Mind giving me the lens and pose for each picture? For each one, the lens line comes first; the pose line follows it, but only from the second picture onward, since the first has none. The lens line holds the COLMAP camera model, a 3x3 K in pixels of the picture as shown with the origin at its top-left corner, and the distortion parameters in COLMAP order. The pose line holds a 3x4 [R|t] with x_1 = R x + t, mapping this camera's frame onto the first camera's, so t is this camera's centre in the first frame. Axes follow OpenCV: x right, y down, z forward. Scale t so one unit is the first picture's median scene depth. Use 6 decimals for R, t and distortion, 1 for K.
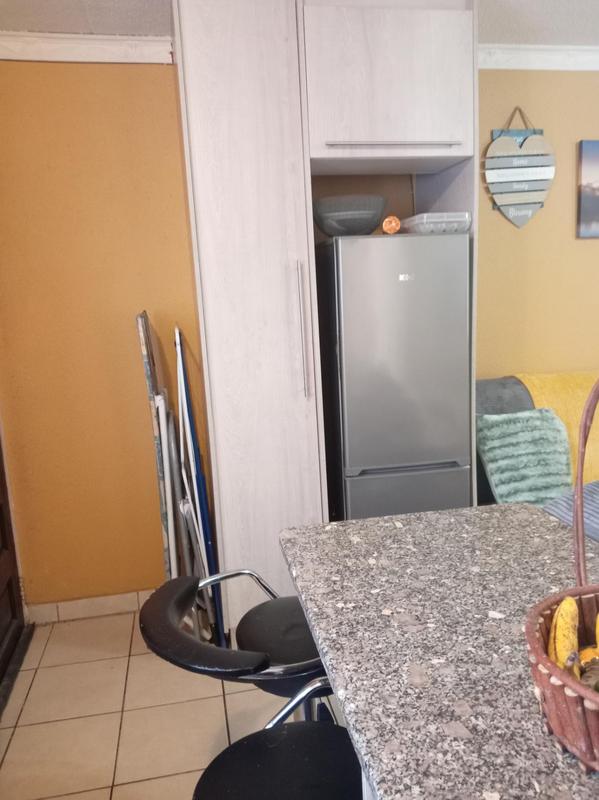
lens RADIAL K [[623.9, 0, 299.5], [0, 623.9, 400.0], [0, 0, 1]] dist [0.126742, -0.255307]
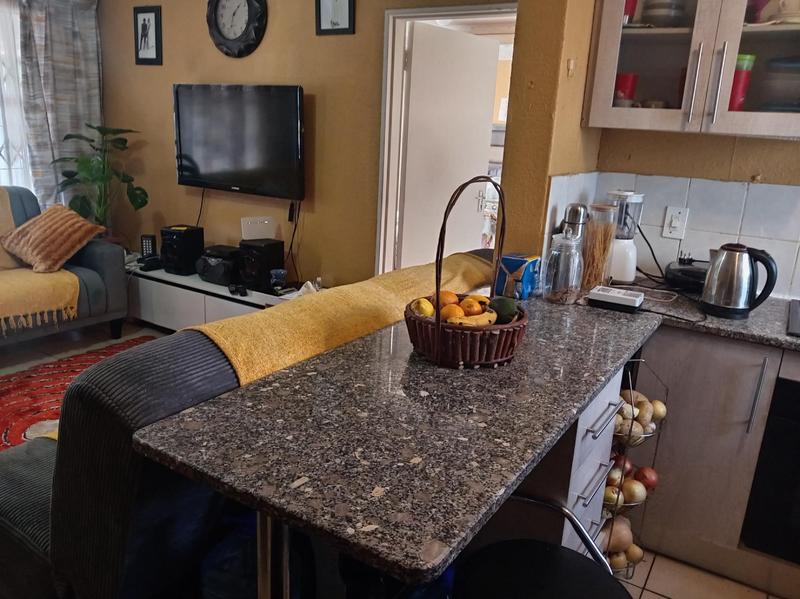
lens RADIAL K [[630.8, 0, 400.0], [0, 630.8, 299.5], [0, 0, 1]] dist [0.083512, -0.123869]
pose [[-0.739095, -0.165380, 0.652984, -0.139834], [0.096198, 0.933542, 0.345320, -0.089162], [-0.666697, 0.318040, -0.674067, 0.527672]]
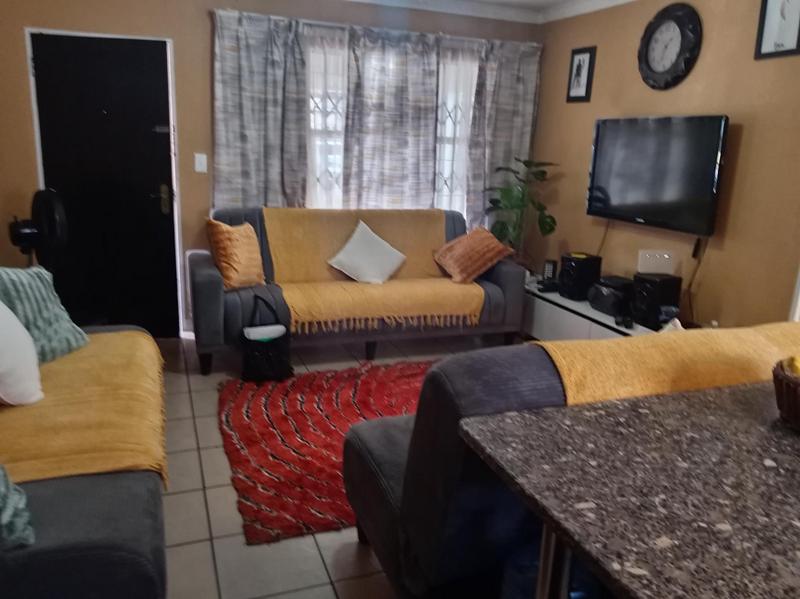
lens RADIAL K [[630.8, 0, 400.0], [0, 630.8, 299.5], [0, 0, 1]] dist [0.083512, -0.123869]
pose [[-0.184581, -0.199323, 0.962393, -0.177261], [0.131685, 0.965373, 0.225196, -0.084734], [-0.973955, 0.168300, -0.151942, 0.501933]]
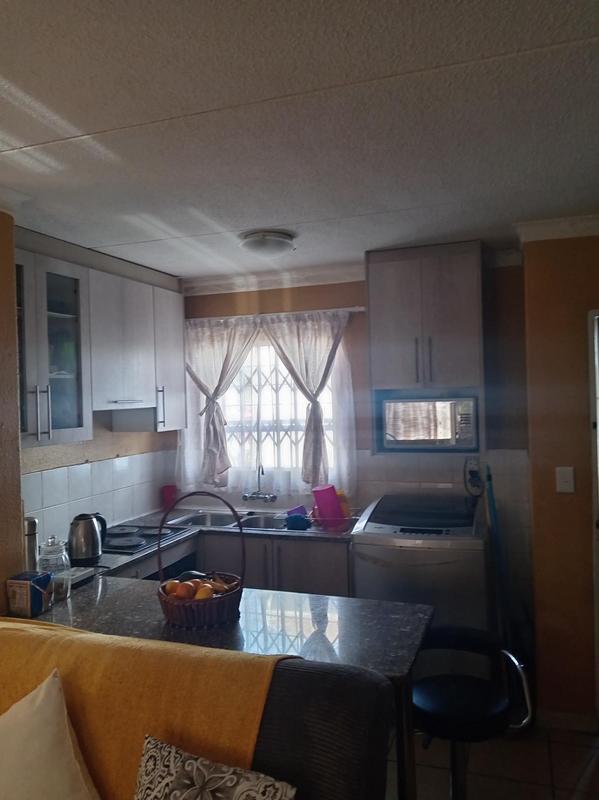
lens RADIAL K [[623.9, 0, 299.5], [0, 623.9, 400.0], [0, 0, 1]] dist [0.126742, -0.255307]
pose [[-0.493665, 0.066506, -0.867105, 0.599434], [-0.092724, 0.987363, 0.128520, -0.195717], [0.864695, 0.143847, -0.481260, 0.560064]]
